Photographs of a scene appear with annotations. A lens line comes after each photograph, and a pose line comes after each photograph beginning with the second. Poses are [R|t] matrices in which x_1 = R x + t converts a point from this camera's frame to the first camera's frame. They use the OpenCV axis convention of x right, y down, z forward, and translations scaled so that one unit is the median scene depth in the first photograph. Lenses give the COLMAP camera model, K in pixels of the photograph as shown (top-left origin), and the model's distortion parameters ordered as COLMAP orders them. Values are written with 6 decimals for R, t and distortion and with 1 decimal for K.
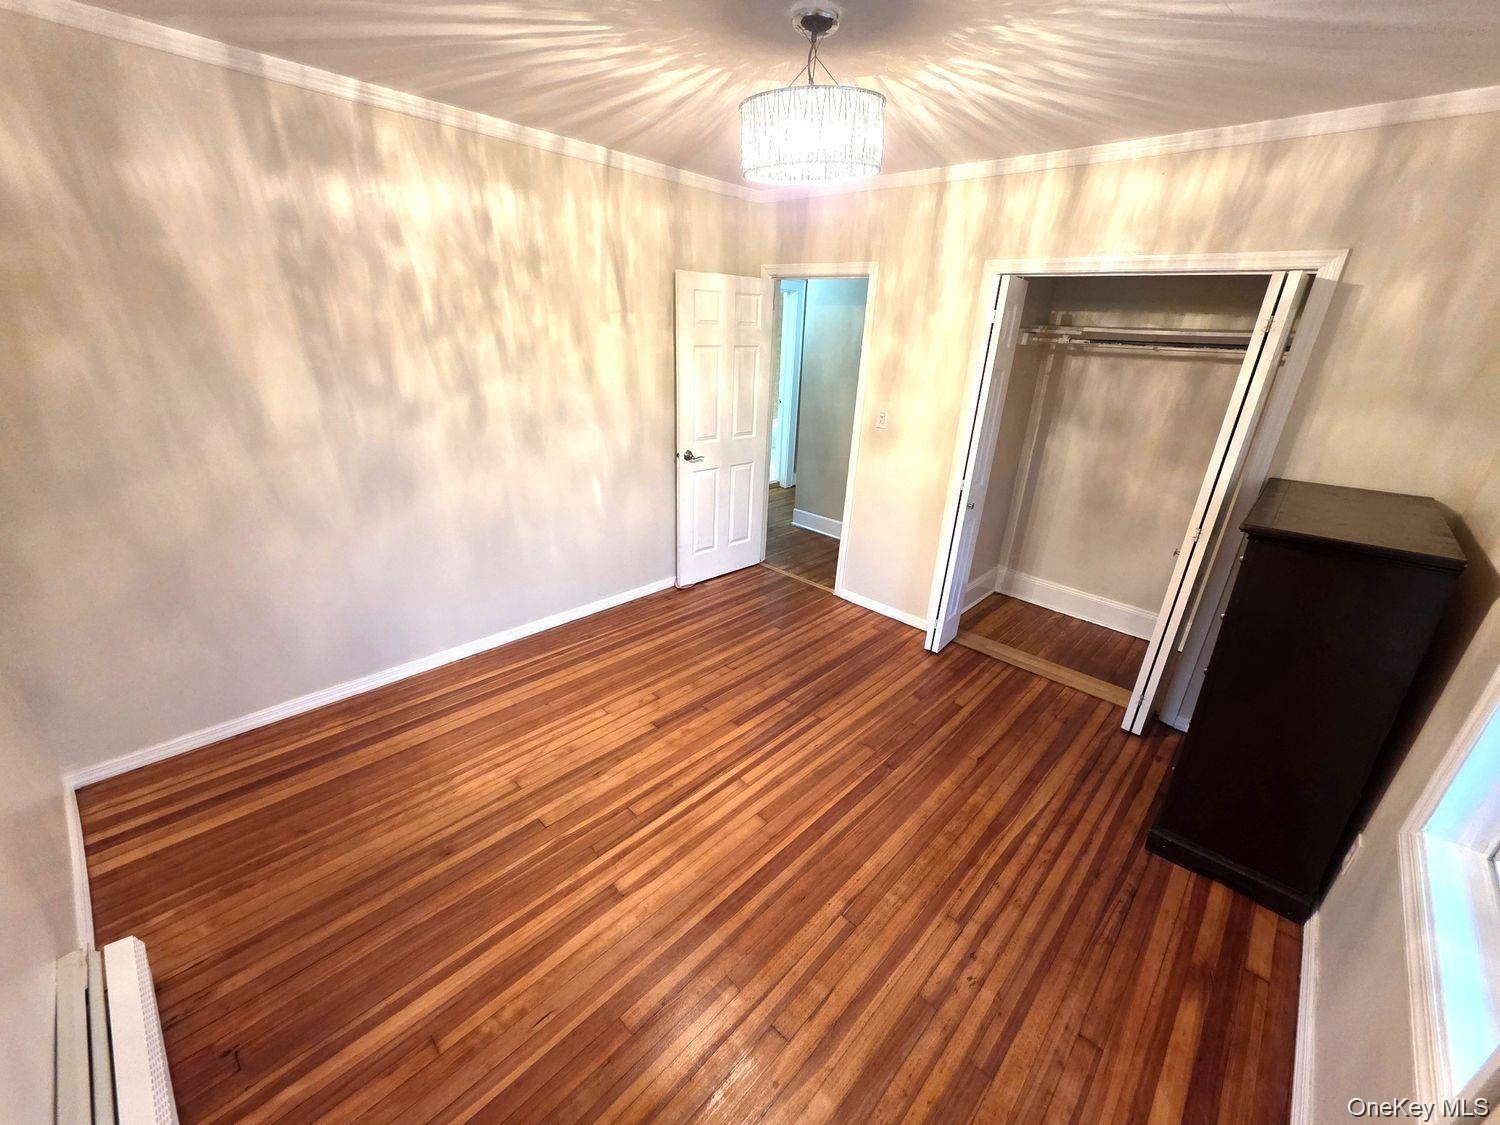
lens RADIAL K [[605.2, 0, 751.5], [0, 605.2, 564.1], [0, 0, 1]] dist [0.001281, 0.000571]
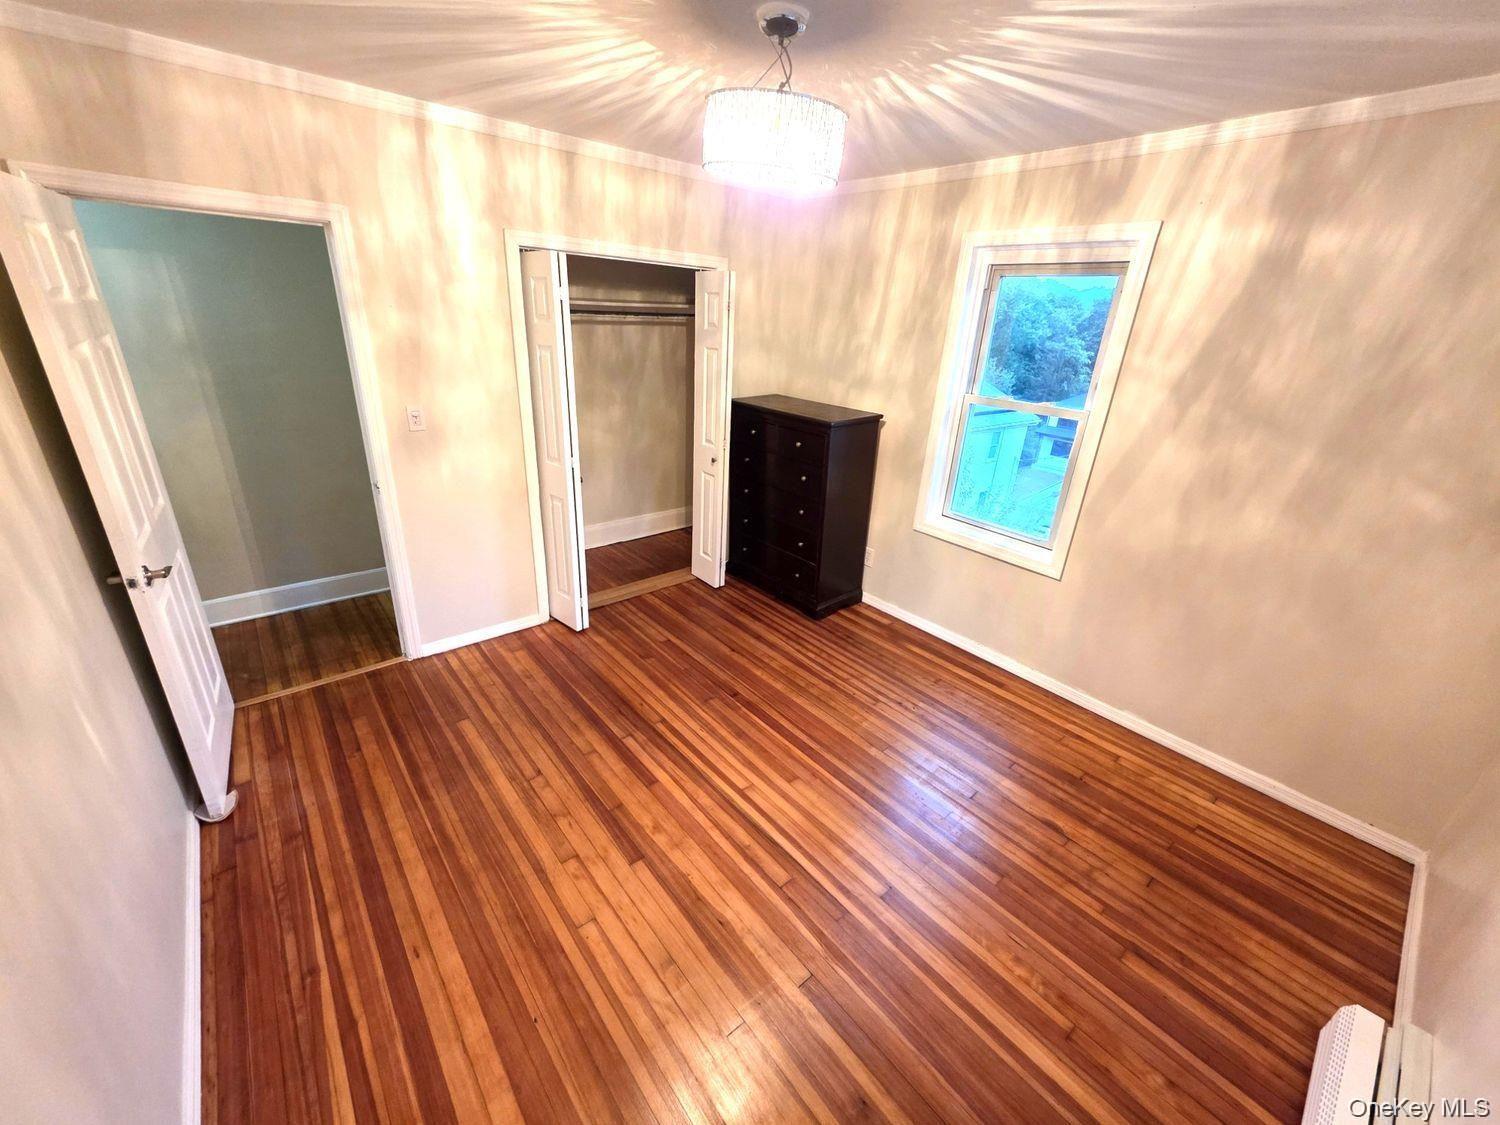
lens RADIAL K [[605.2, 0, 754.2], [0, 605.2, 561.2], [0, 0, 1]] dist [0.001281, 0.000571]
pose [[0.093873, -0.412455, 0.906129, -0.682534], [0.325146, 0.872942, 0.363665, -0.288044], [-0.940993, 0.260485, 0.216054, 0.610949]]
